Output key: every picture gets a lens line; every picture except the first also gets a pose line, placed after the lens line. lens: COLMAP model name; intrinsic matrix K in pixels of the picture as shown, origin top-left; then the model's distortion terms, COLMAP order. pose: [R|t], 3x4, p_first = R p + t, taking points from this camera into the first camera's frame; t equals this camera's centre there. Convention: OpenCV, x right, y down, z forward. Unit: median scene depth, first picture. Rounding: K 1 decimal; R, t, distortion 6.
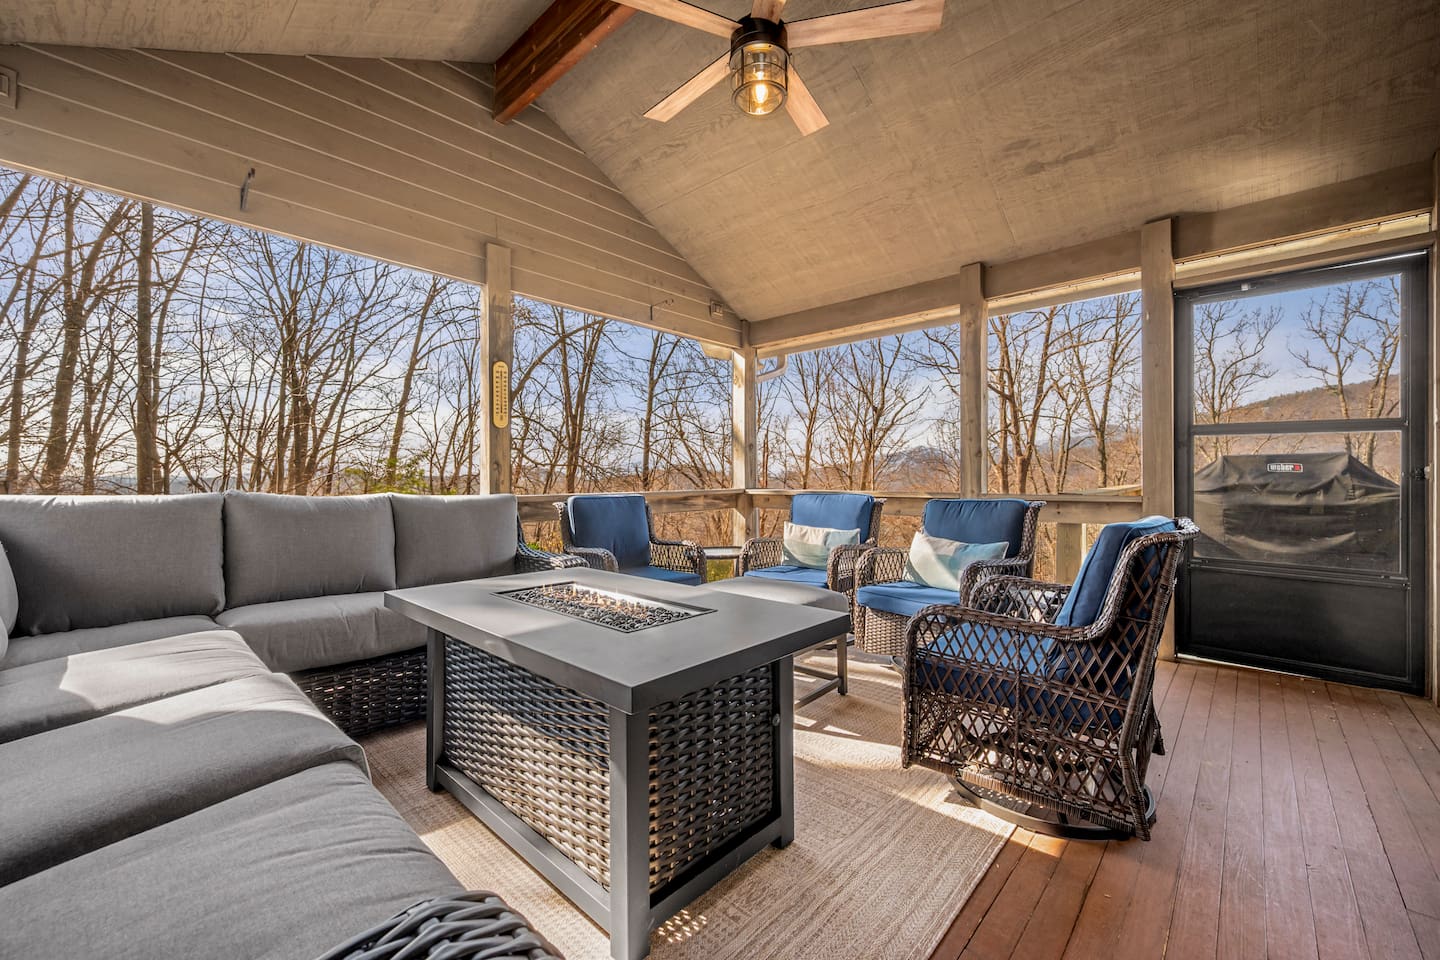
lens RADIAL K [[573.2, 0, 717.4], [0, 573.2, 472.6], [0, 0, 1]] dist [0.000003, -0.000049]
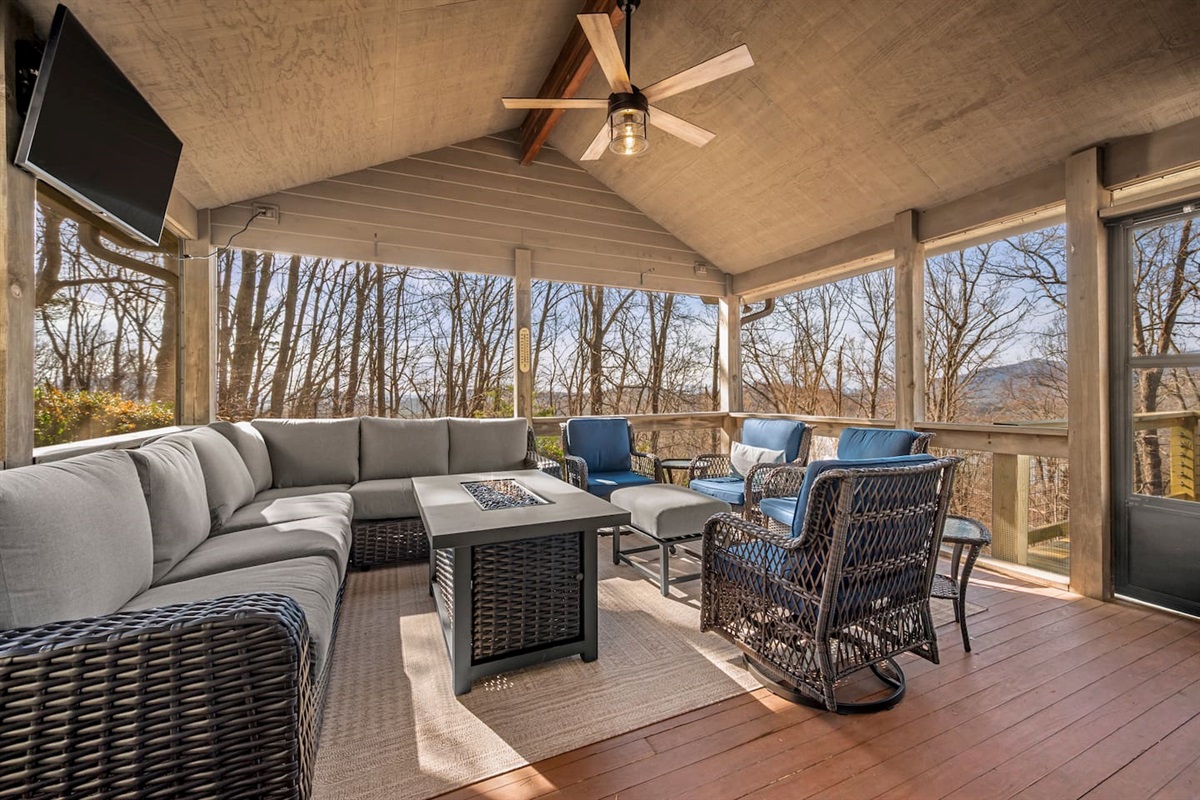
lens RADIAL K [[484.7, 0, 605.8], [0, 484.7, 389.1], [0, 0, 1]] dist [0.000458, -0.000122]
pose [[0.923533, -0.007326, -0.383449, 0.292833], [0.007361, 0.999972, -0.001376, -0.030961], [0.383448, -0.001552, 0.923561, -0.077317]]
